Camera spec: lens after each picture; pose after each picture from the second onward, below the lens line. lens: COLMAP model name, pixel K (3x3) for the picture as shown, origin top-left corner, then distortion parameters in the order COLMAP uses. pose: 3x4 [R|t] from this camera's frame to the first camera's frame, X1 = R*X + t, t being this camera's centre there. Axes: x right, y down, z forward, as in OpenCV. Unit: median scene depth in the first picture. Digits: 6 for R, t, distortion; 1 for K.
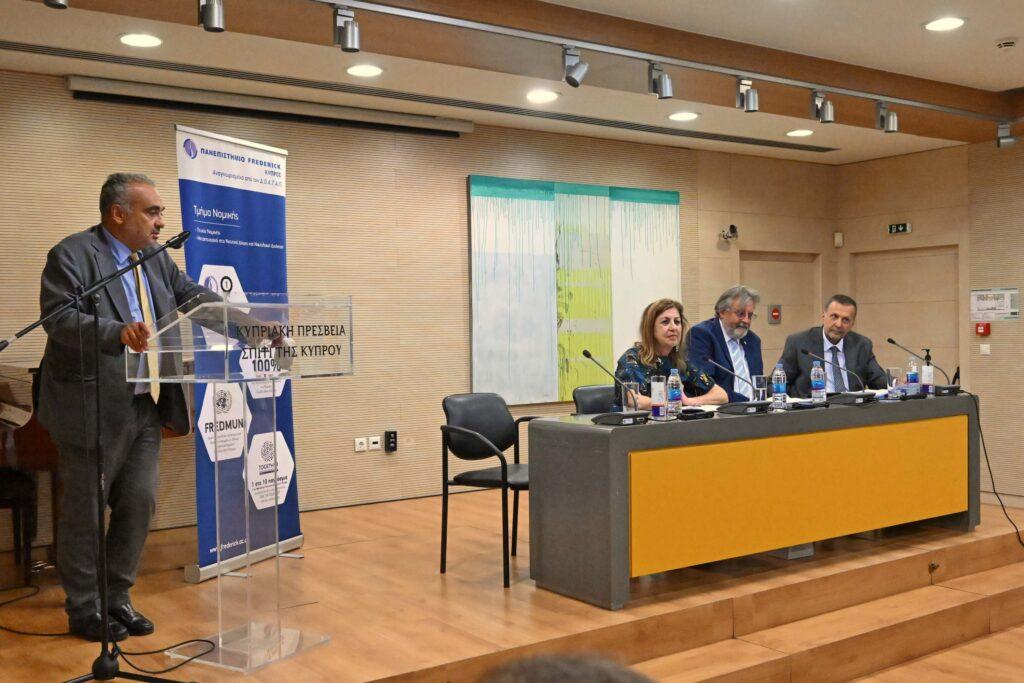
lens RADIAL K [[1058.5, 0, 512.0], [0, 1058.5, 341.5], [0, 0, 1]] dist [-0.000920, -0.012894]
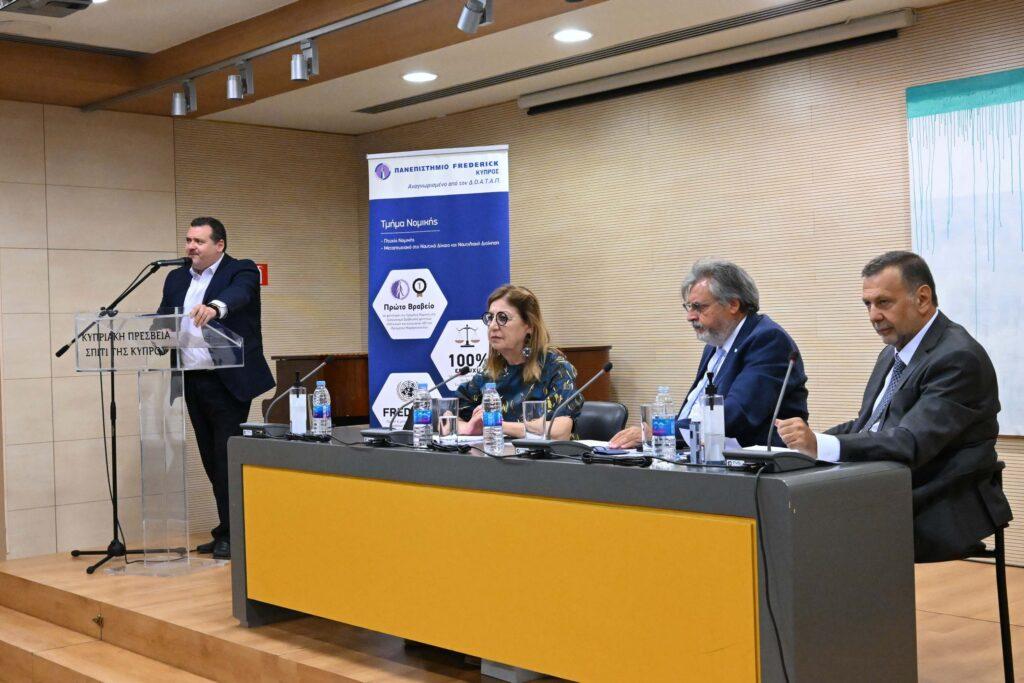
lens RADIAL K [[1293.7, 0, 512.0], [0, 1293.7, 341.5], [0, 0, 1]] dist [0.007408, 0.000033]
pose [[0.126936, 0.020658, -0.991696, 1.078063], [0.013289, 0.999658, 0.022525, -0.024442], [0.991822, -0.016038, 0.126618, 0.915026]]
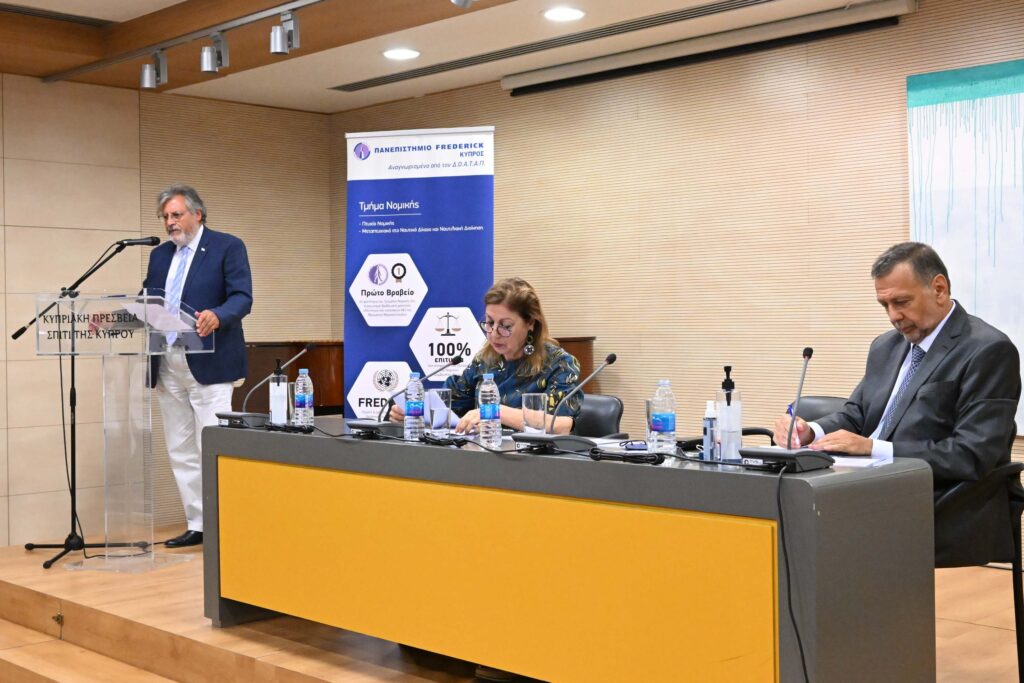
lens RADIAL K [[1321.1, 0, 522.3], [0, 1321.1, 329.7], [0, 0, 1]] dist [0.013136, -0.016075]
pose [[0.165903, 0.021791, -0.985901, 1.052885], [-0.003663, 0.999763, 0.021481, -0.023591], [0.986135, 0.000047, 0.165943, 0.893656]]
